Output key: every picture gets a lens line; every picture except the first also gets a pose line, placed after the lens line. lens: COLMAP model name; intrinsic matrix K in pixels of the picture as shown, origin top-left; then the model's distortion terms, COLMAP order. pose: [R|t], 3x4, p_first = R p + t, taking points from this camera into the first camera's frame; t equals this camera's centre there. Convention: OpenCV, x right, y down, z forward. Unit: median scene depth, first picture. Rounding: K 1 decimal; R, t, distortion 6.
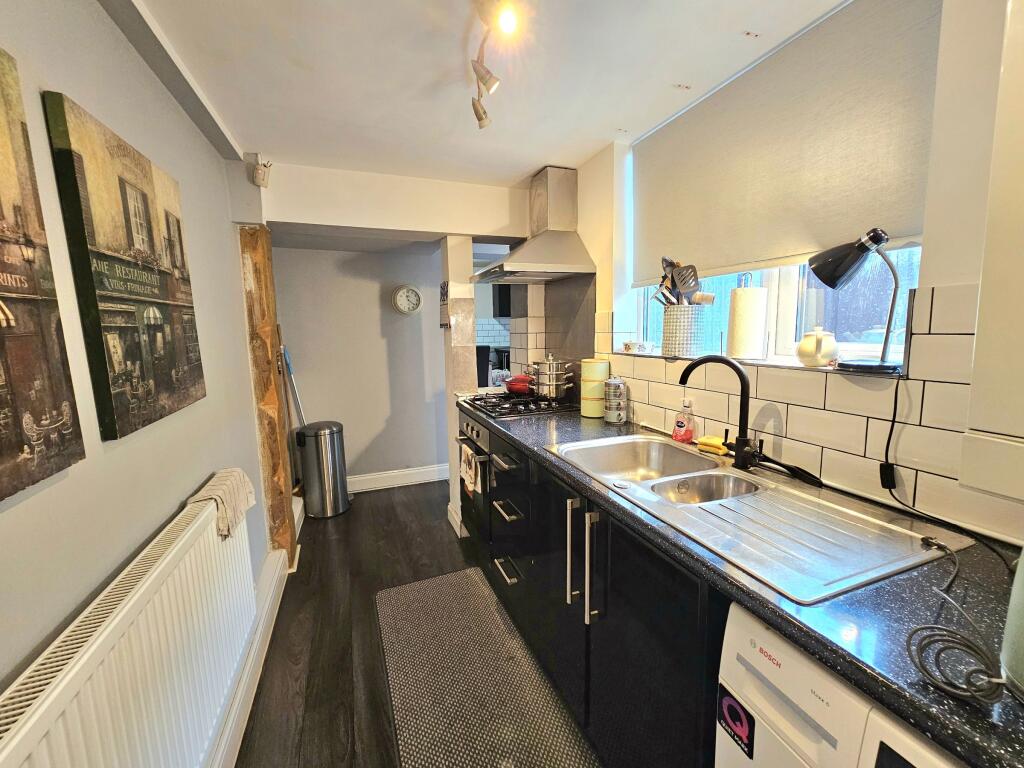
lens RADIAL K [[415.7, 0, 509.6], [0, 415.7, 379.7], [0, 0, 1]] dist [0.000608, 0.000040]
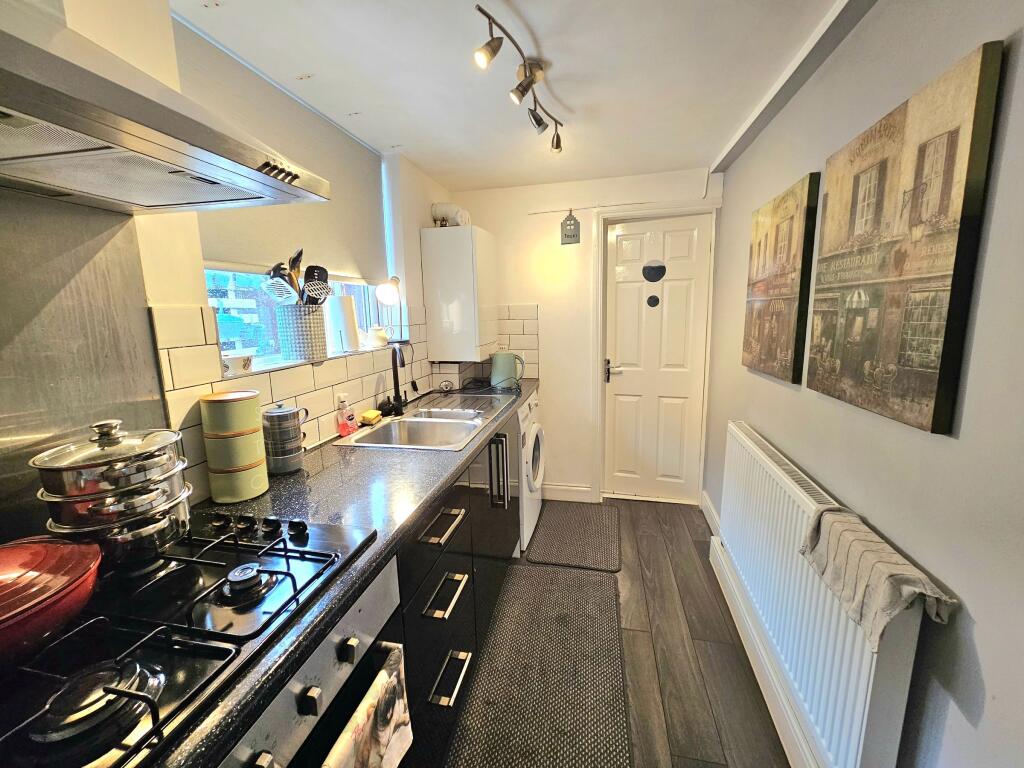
lens RADIAL K [[415.7, 0, 509.6], [0, 415.7, 379.7], [0, 0, 1]] dist [0.000608, 0.000040]
pose [[-0.839159, -0.056325, 0.540962, -0.708490], [0.103716, 0.959800, 0.260821, -0.311550], [-0.533905, 0.274977, -0.799583, 2.264630]]
